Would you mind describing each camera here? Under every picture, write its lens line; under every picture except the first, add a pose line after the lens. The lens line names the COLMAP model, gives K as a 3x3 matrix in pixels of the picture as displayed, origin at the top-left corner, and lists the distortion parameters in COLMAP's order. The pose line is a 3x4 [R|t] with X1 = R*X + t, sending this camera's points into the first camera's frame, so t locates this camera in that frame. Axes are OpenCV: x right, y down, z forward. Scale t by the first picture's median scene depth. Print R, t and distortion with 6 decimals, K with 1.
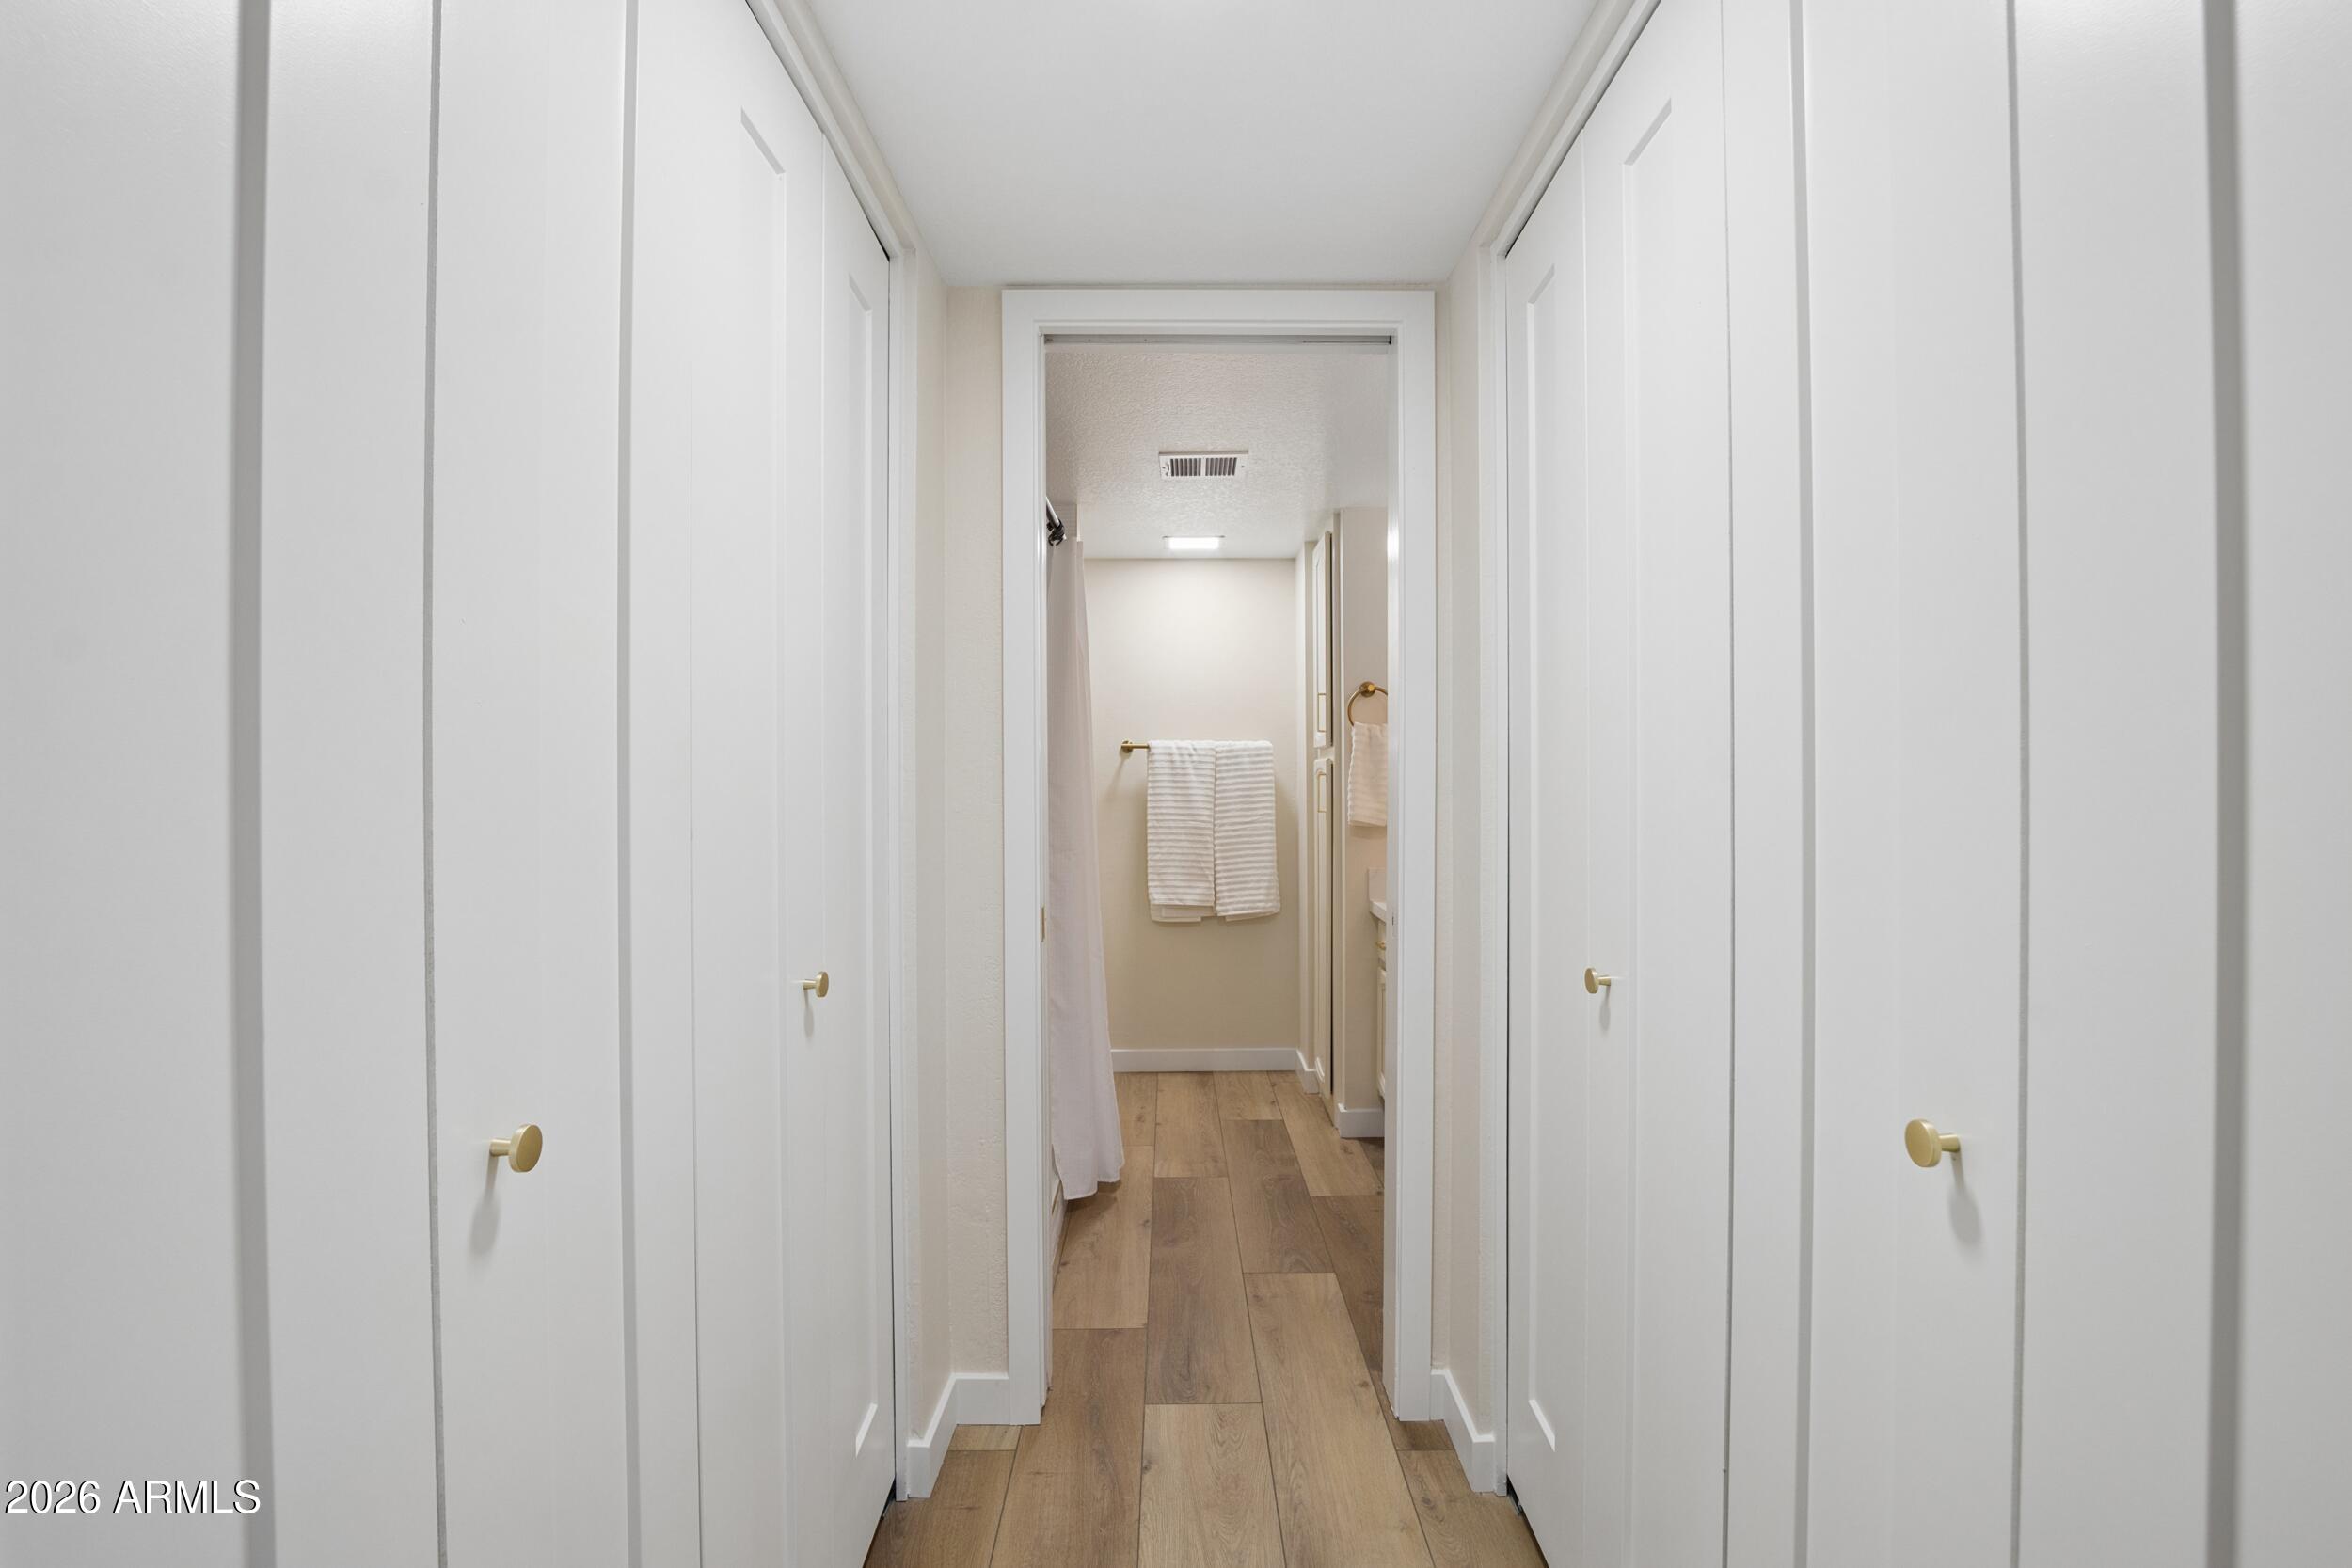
lens RADIAL K [[1102.9, 0, 1176.0], [0, 1102.9, 784.0], [0, 0, 1]] dist [-0.044109, 0.011084]
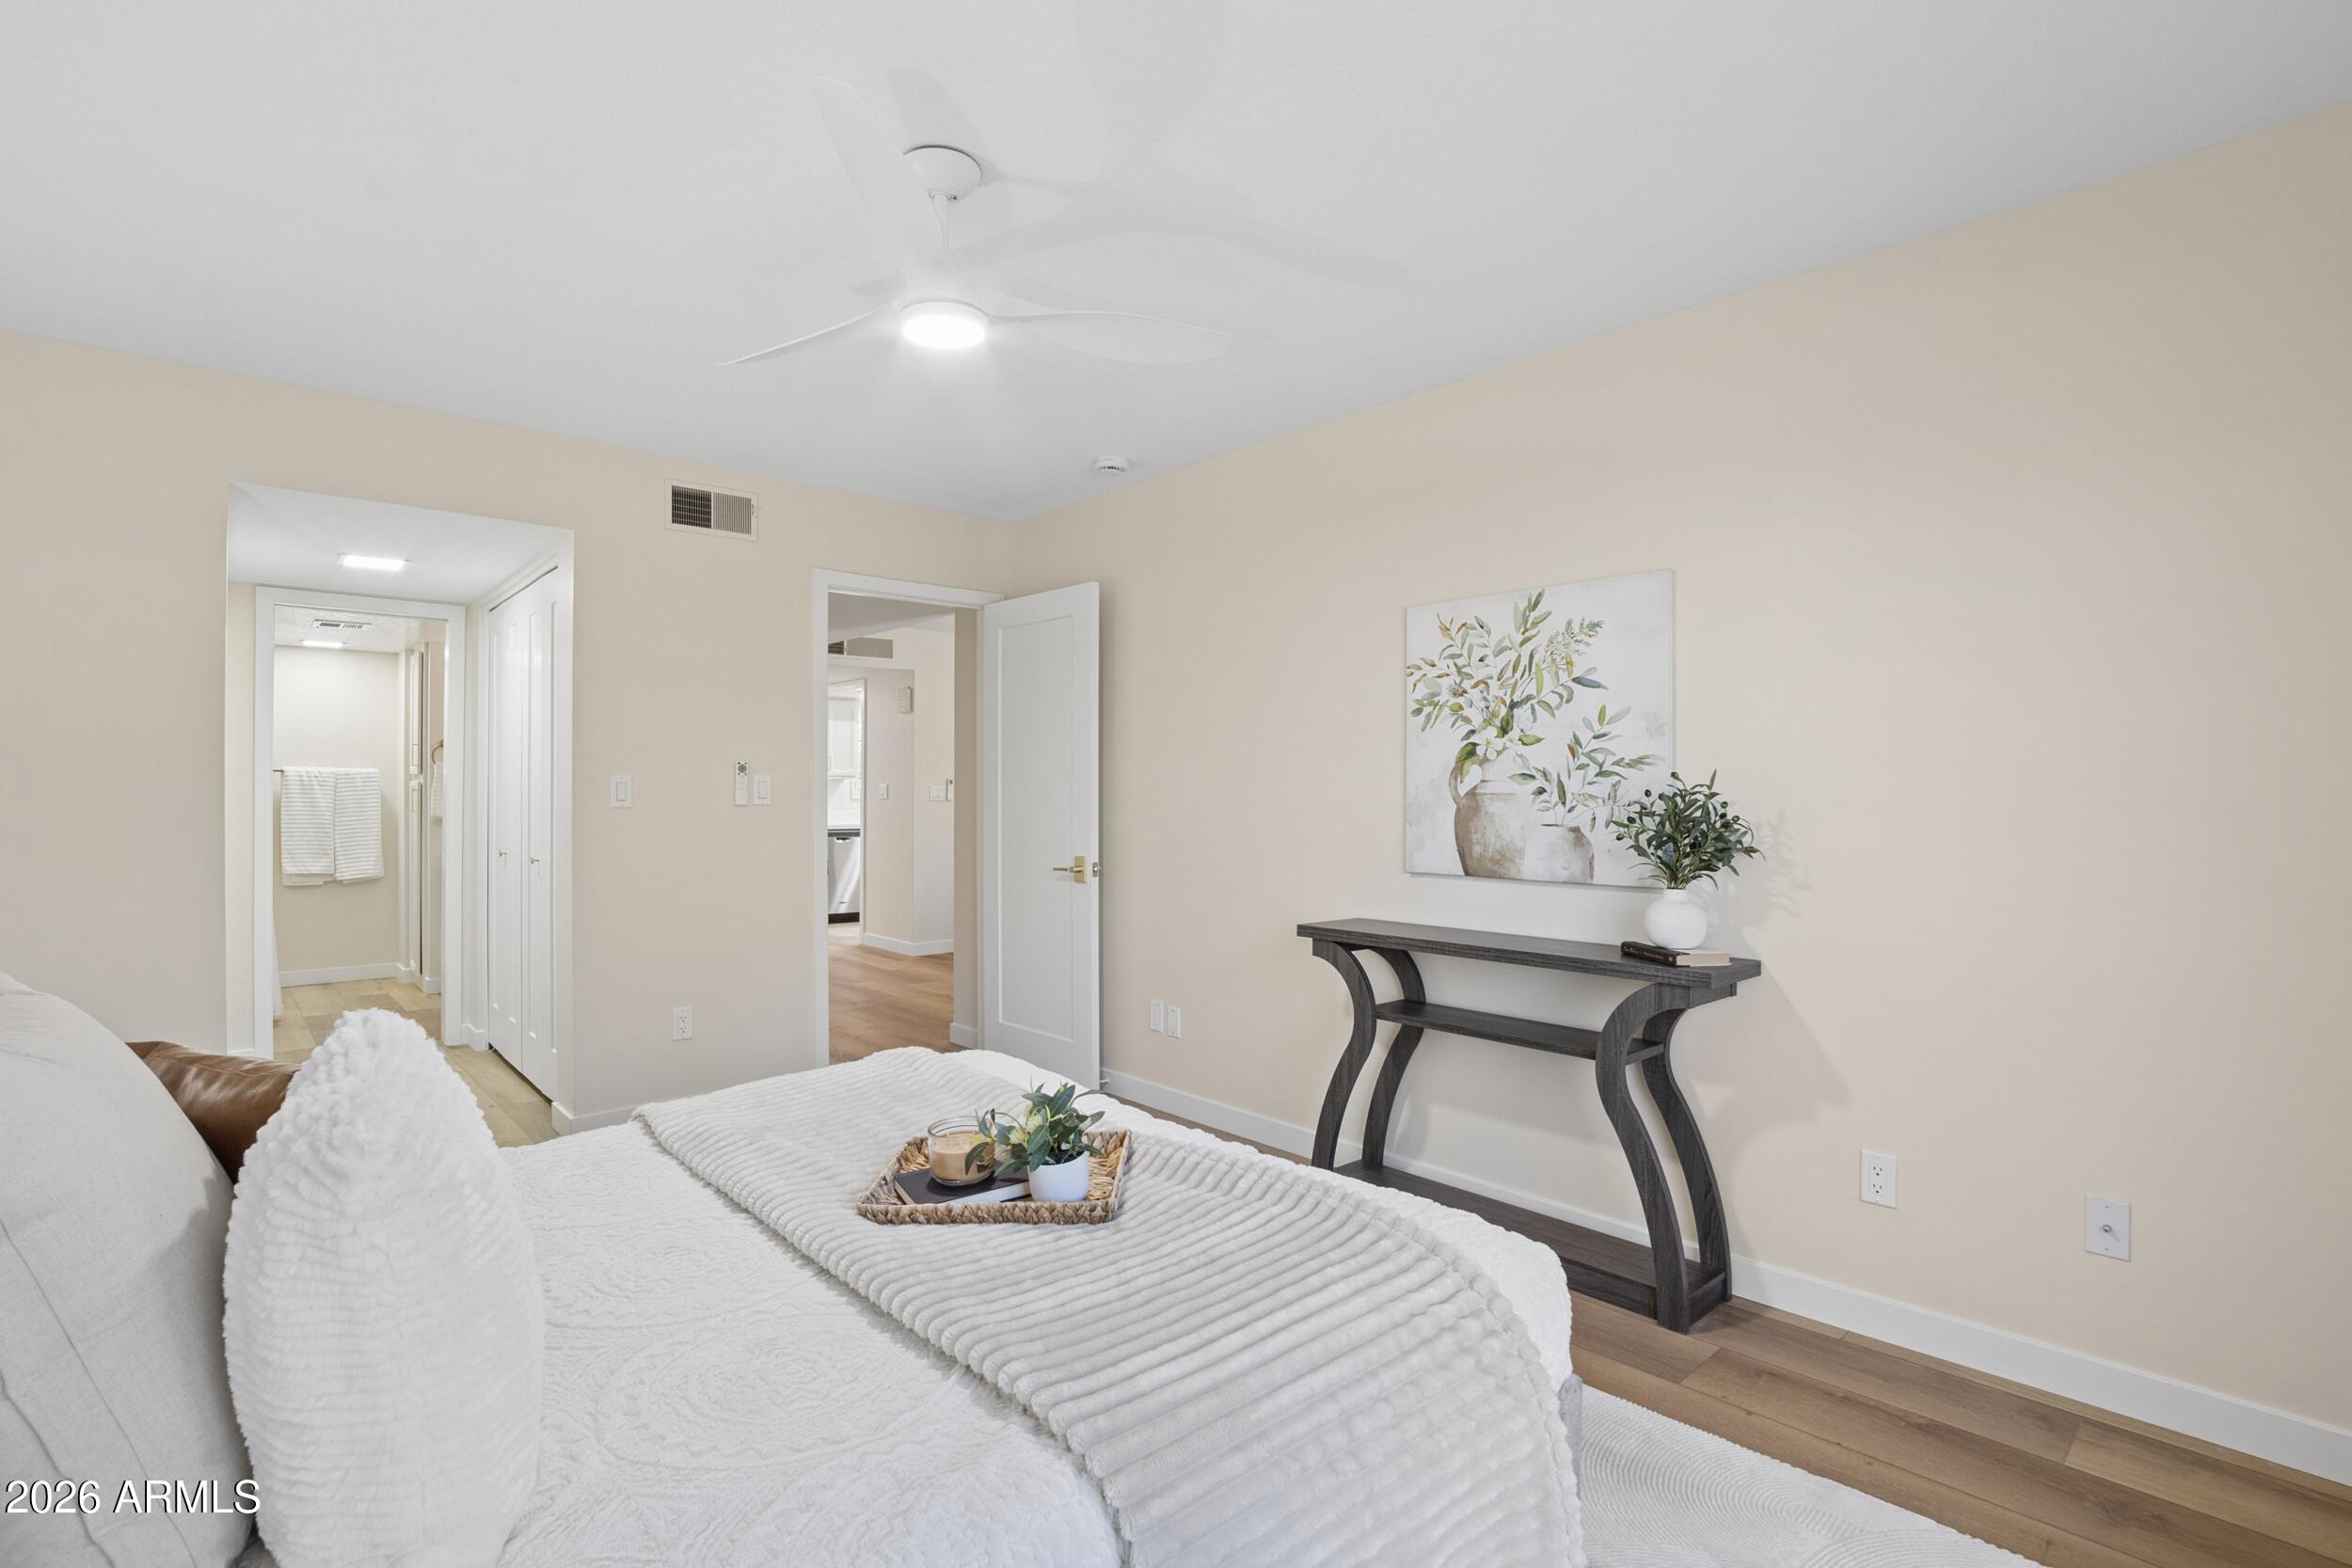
lens RADIAL K [[1102.9, 0, 1176.0], [0, 1102.9, 784.0], [0, 0, 1]] dist [-0.044109, 0.011084]
pose [[0.742169, 0.009387, 0.670147, -0.105182], [-0.002868, 0.999937, -0.010831, -0.003083], [-0.670207, 0.006116, 0.742149, -0.938544]]
